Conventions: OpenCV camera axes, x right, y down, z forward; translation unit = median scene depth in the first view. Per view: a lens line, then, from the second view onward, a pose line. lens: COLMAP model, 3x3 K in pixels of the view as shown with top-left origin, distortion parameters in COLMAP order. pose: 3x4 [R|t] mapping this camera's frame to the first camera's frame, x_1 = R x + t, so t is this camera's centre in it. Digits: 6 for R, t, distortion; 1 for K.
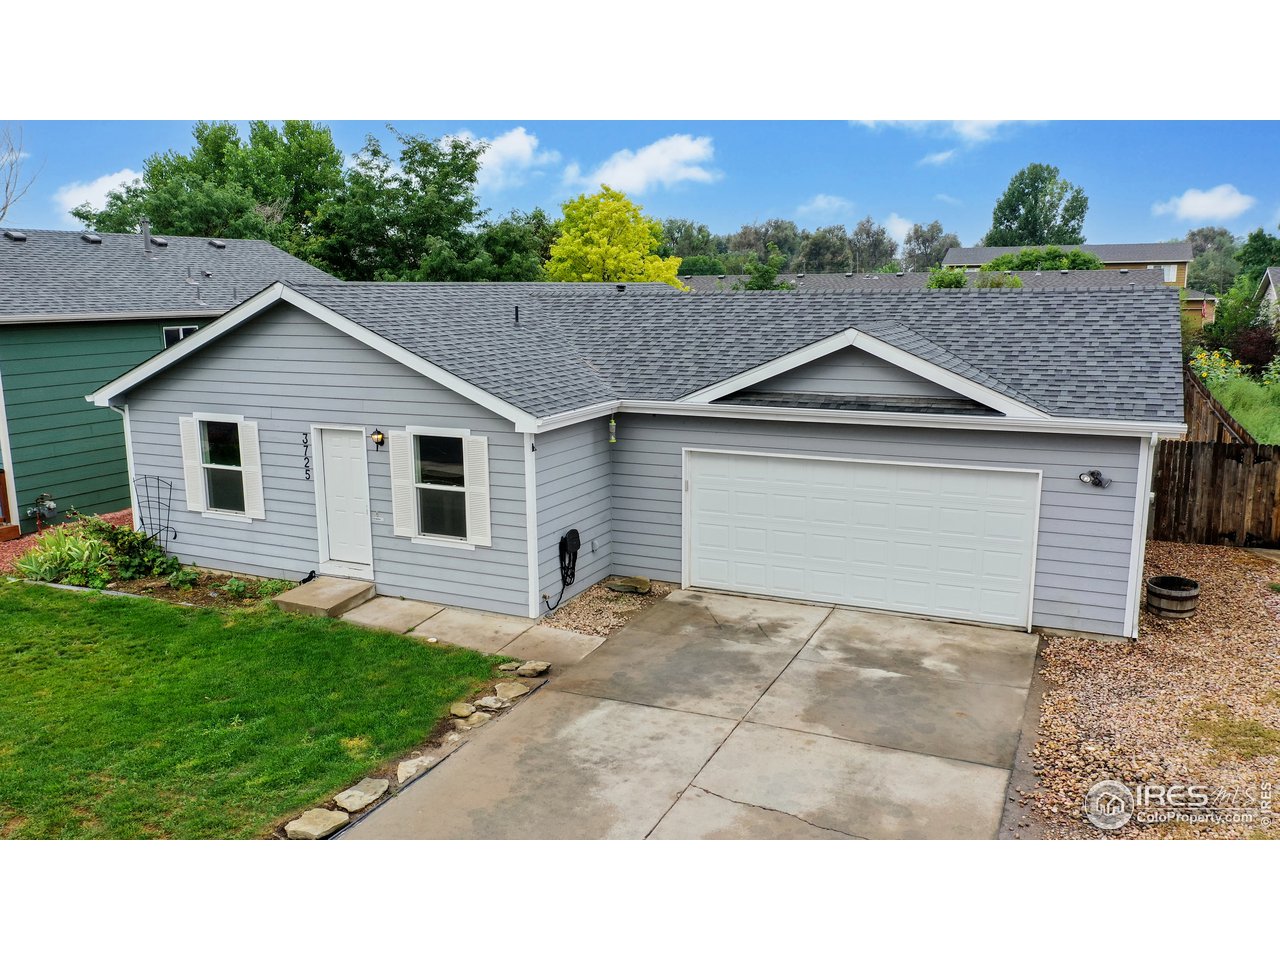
lens RADIAL K [[1002.2, 0, 637.2], [0, 1002.2, 478.3], [0, 0, 1]] dist [-0.005176, -0.008790]
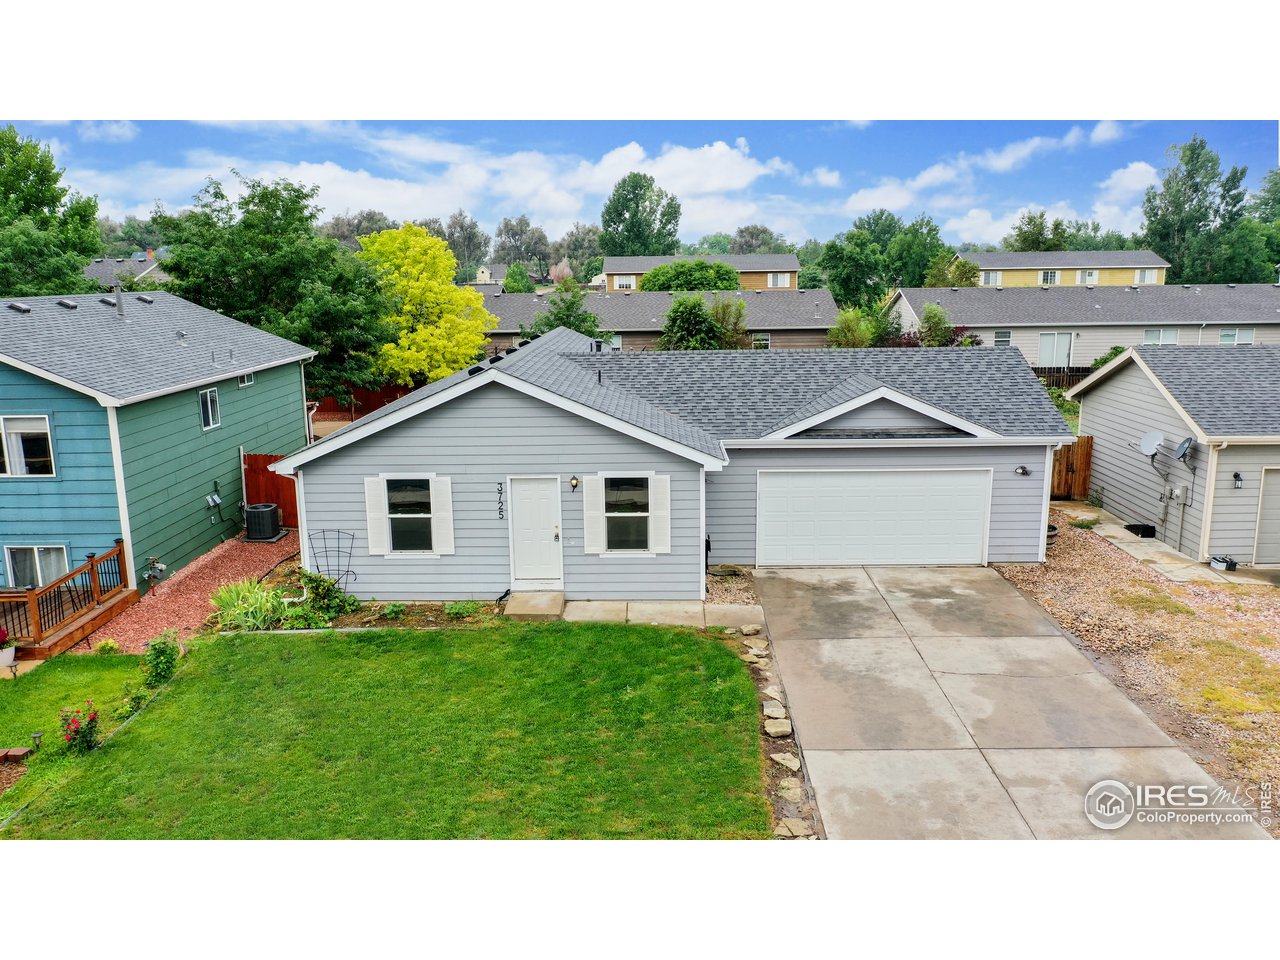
lens RADIAL K [[1002.2, 0, 639.7], [0, 1002.2, 480.2], [0, 0, 1]] dist [-0.005176, -0.008790]
pose [[0.913079, -0.086562, 0.398490, -0.703477], [0.080454, 0.996243, 0.032062, -0.078095], [-0.399768, 0.002785, 0.916612, -0.254113]]
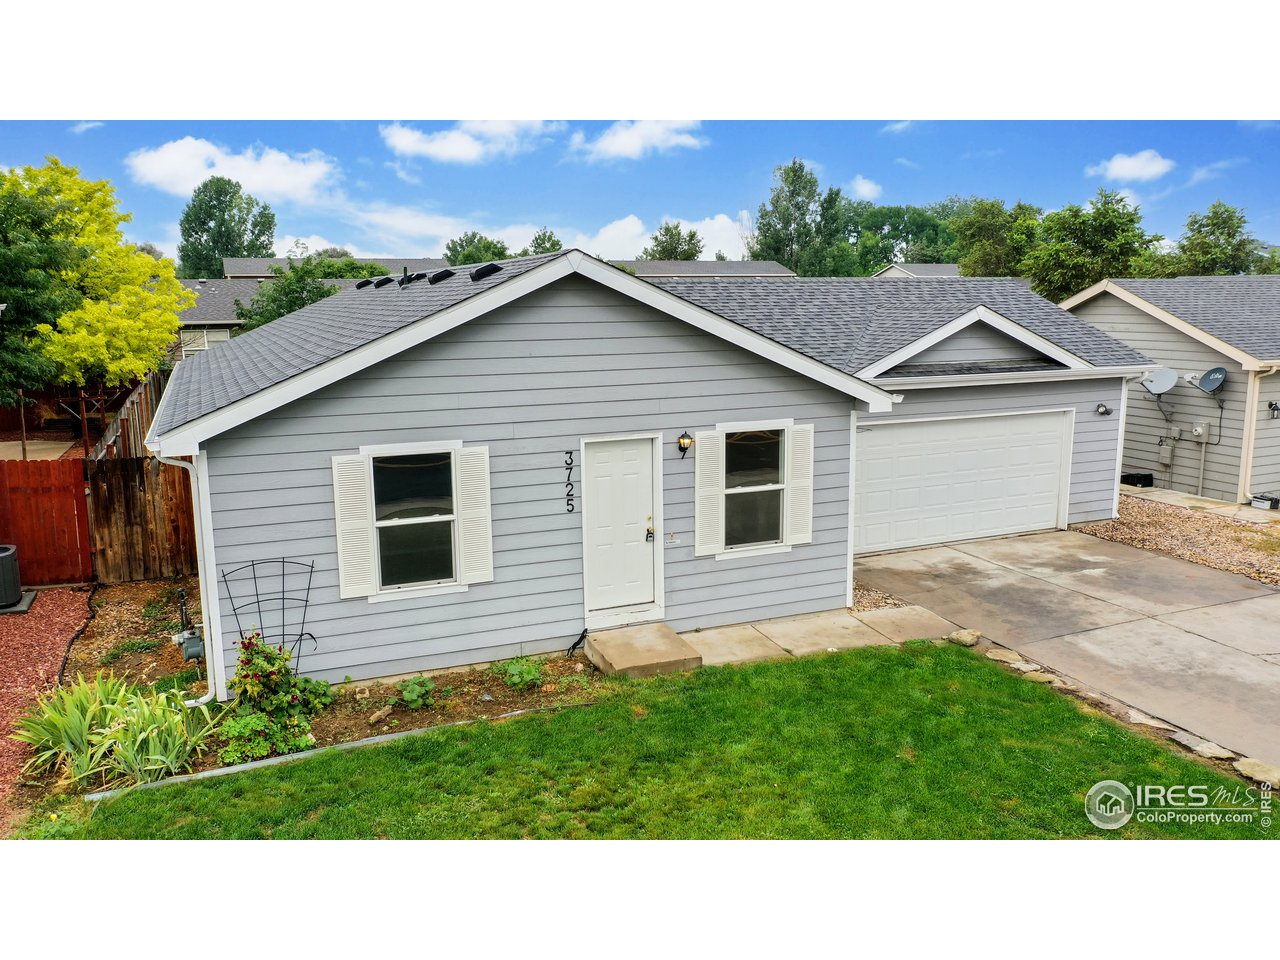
lens RADIAL K [[1002.2, 0, 643.0], [0, 1002.2, 470.8], [0, 0, 1]] dist [-0.005176, -0.008790]
pose [[0.661933, -0.125377, 0.739003, -0.891749], [0.143143, 0.988911, 0.039560, -0.054546], [-0.735768, 0.079597, 0.672540, 0.463097]]
